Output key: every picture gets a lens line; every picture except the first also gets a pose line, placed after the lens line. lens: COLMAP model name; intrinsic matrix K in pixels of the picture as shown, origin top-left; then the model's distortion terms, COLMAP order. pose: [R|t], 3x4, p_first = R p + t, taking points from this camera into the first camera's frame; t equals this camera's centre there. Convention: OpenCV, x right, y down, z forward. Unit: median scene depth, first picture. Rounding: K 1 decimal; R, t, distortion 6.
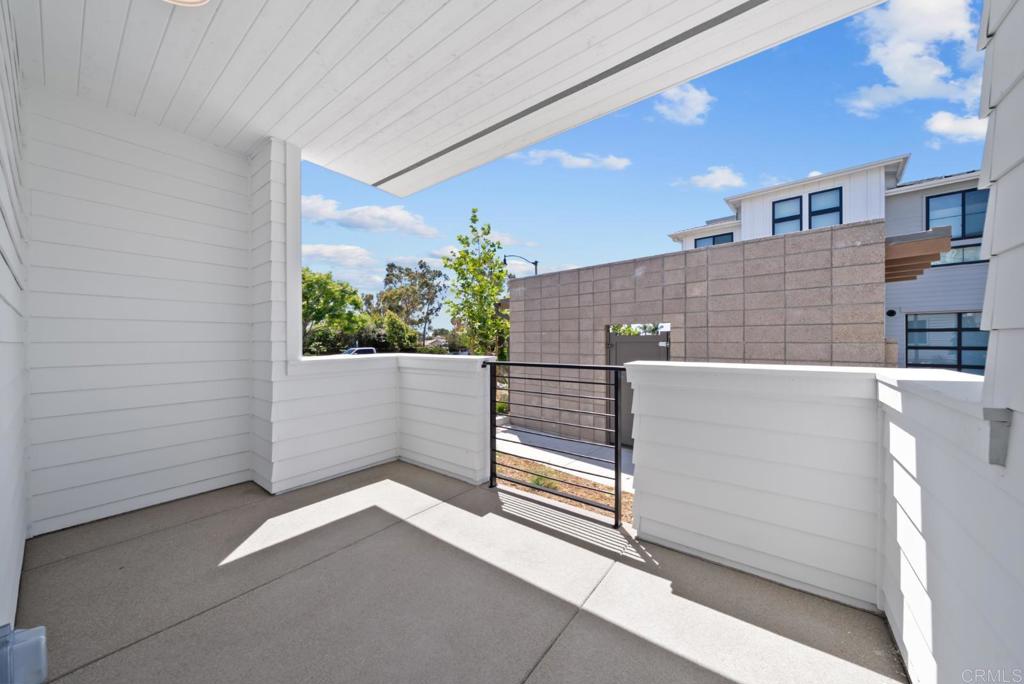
lens RADIAL K [[353.4, 0, 509.4], [0, 353.4, 343.4], [0, 0, 1]] dist [-0.003934, 0.000145]
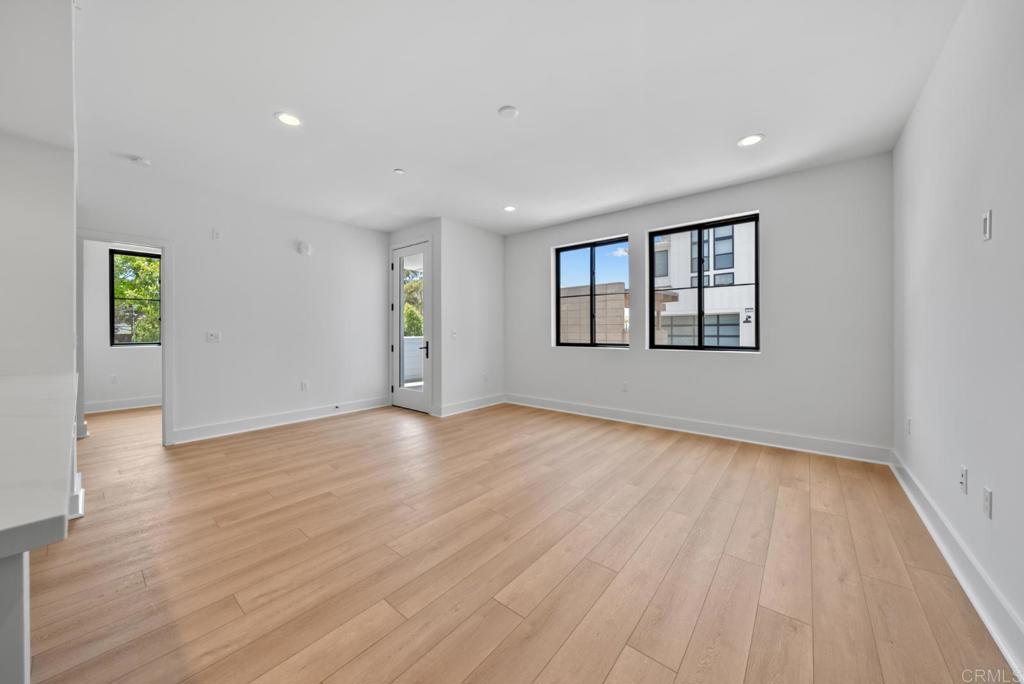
lens RADIAL K [[359.5, 0, 512.2], [0, 359.5, 331.5], [0, 0, 1]] dist [-0.001132, -0.000053]
pose [[0.999372, 0.003035, -0.035303, 0.245763], [-0.003222, 0.999981, -0.005244, 0.003107], [0.035286, 0.005354, 0.999363, -0.913310]]
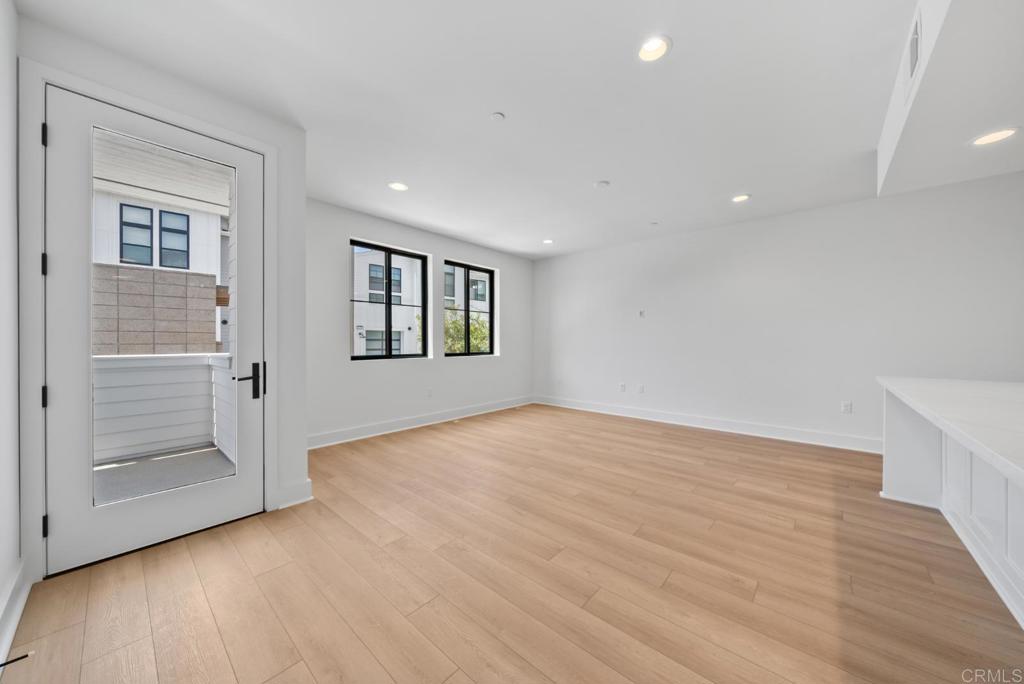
lens RADIAL K [[353.4, 0, 509.4], [0, 353.4, 343.4], [0, 0, 1]] dist [-0.003934, 0.000145]
pose [[0.072572, -0.001347, 0.997362, -0.371271], [0.006133, 0.999981, 0.000904, 0.001479], [-0.997344, 0.006051, 0.072579, -0.373329]]
